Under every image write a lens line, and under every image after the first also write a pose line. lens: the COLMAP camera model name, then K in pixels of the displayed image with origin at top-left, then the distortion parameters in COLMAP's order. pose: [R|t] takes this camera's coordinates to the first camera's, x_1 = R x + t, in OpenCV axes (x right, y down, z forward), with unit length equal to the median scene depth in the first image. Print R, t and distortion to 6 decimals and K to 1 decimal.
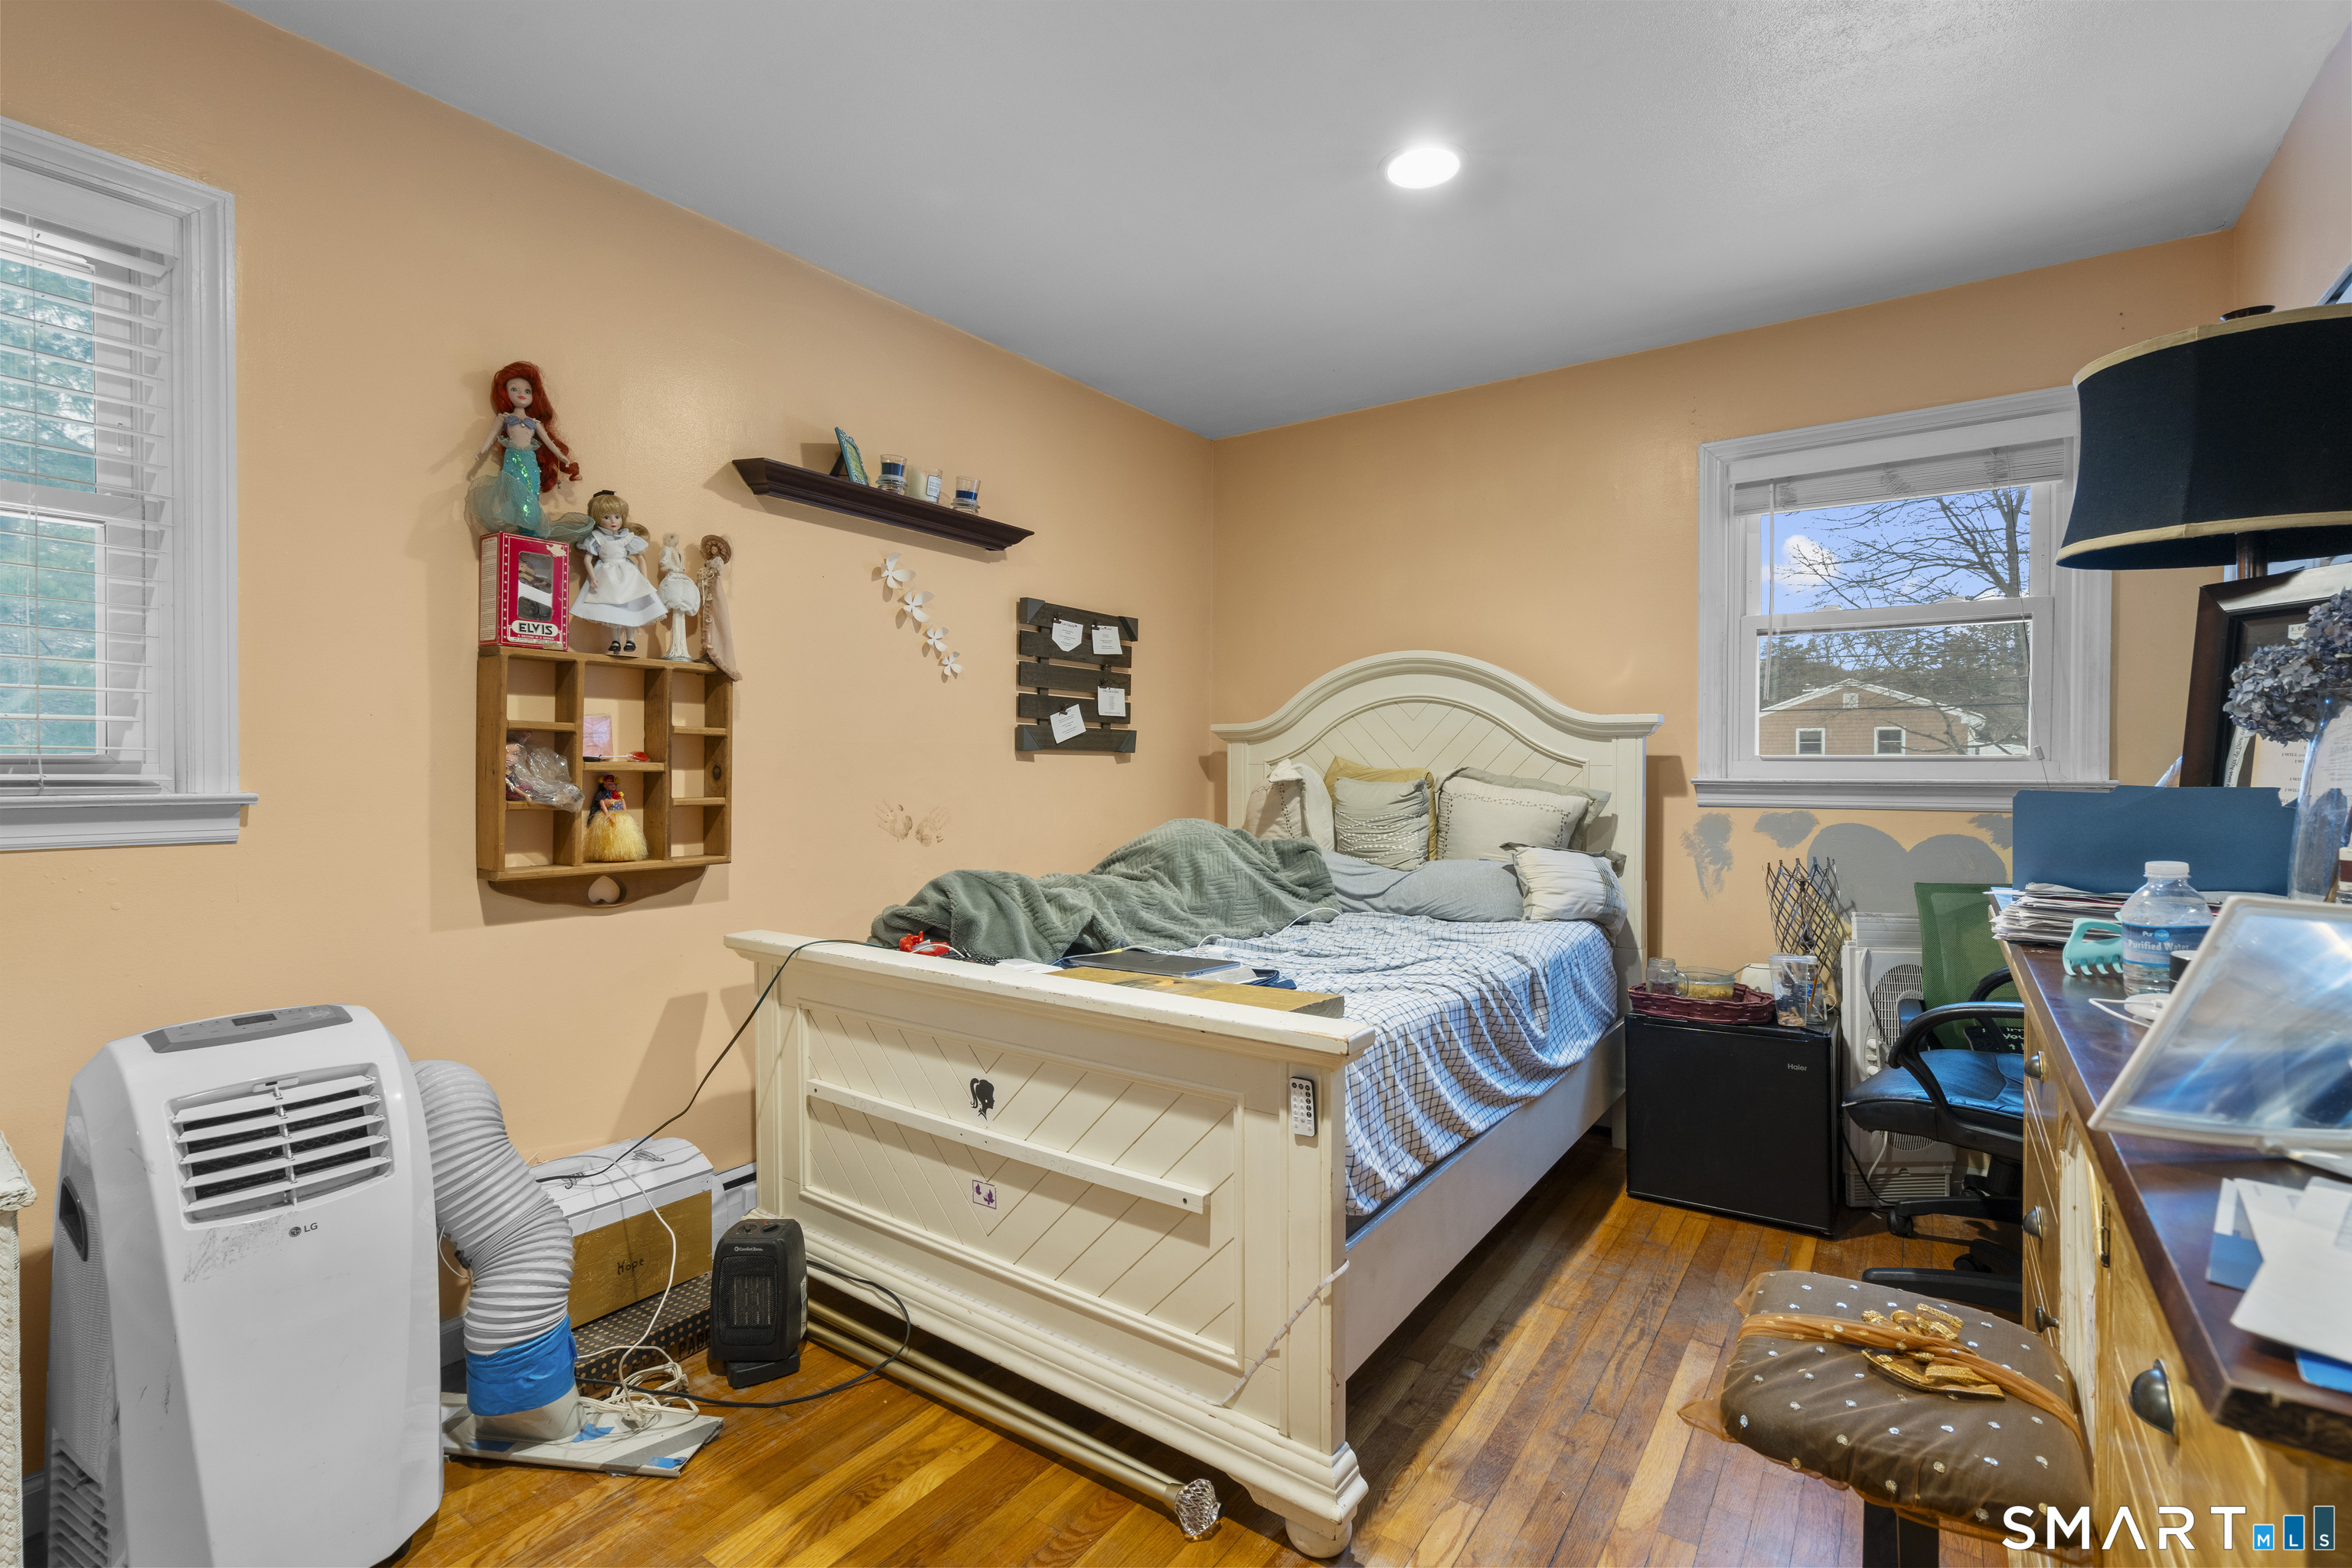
lens RADIAL K [[1064.0, 0, 1174.3], [0, 1064.0, 778.9], [0, 0, 1]] dist [-0.001741, 0.003609]
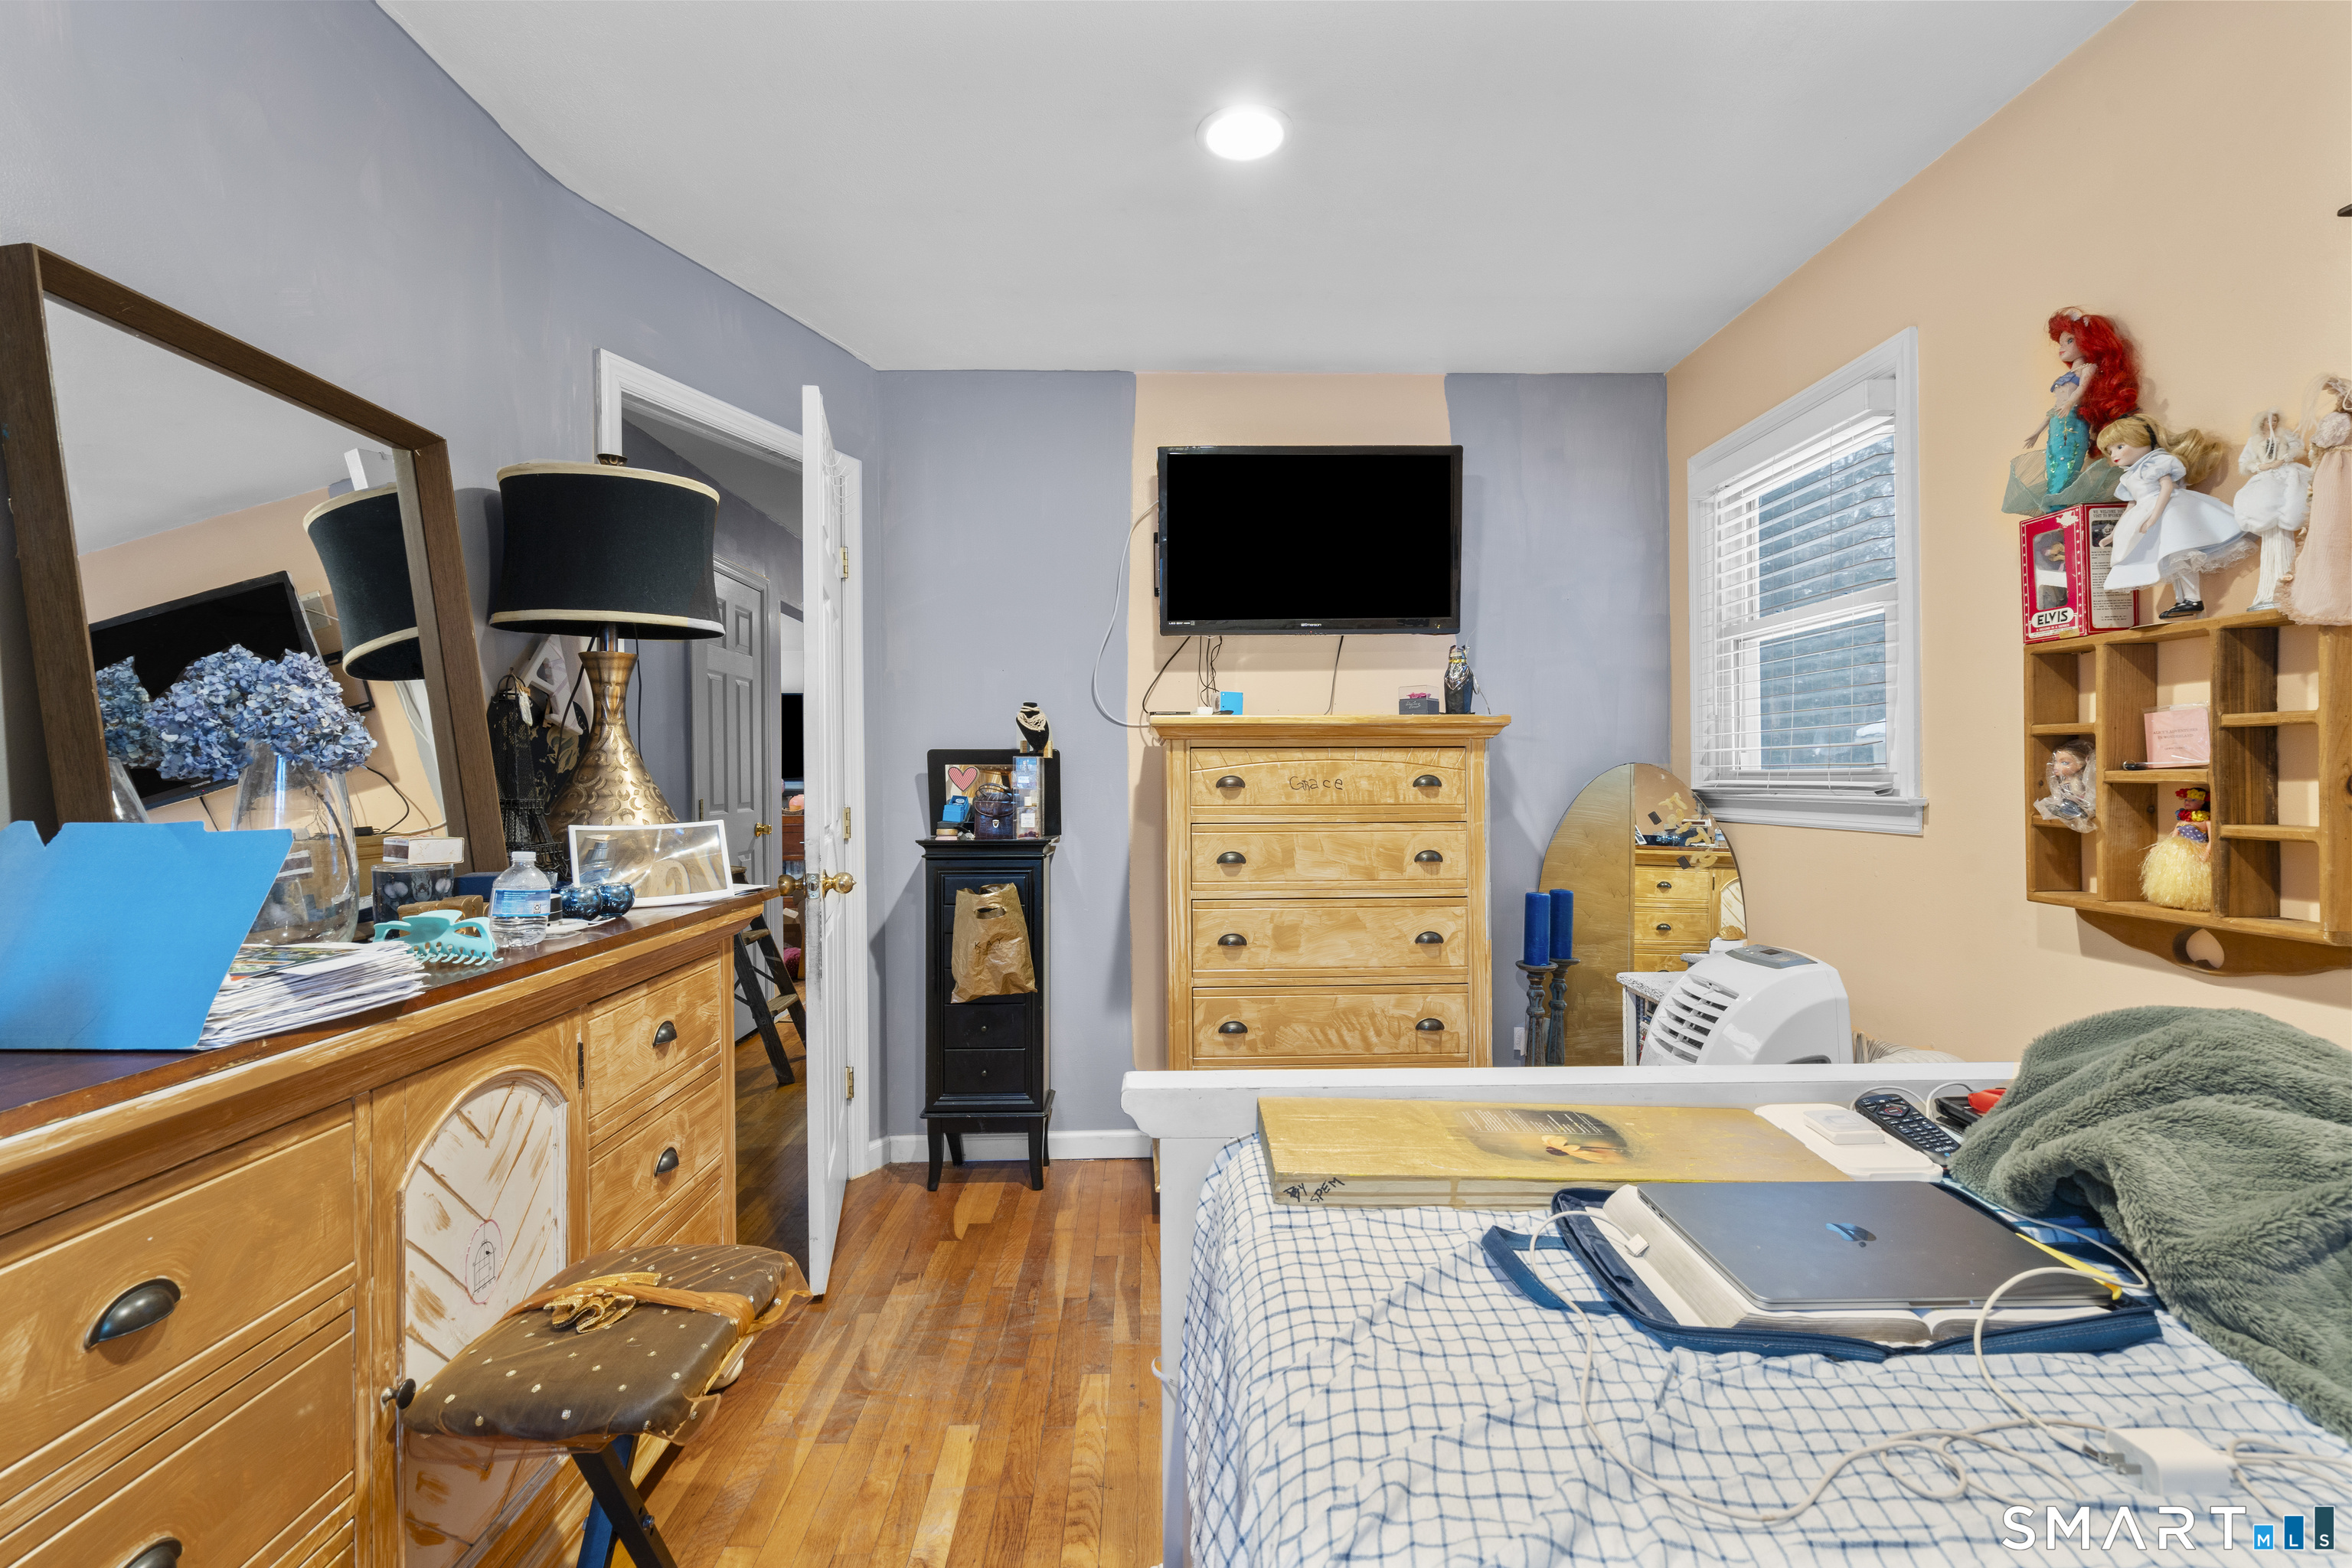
lens RADIAL K [[1064.0, 0, 1173.1], [0, 1064.0, 776.1], [0, 0, 1]] dist [-0.001741, 0.003609]
pose [[-0.801422, 0.005051, -0.598078, 0.486867], [-0.000669, 0.999956, 0.009342, -0.019455], [0.598099, 0.007887, -0.801383, 1.250082]]
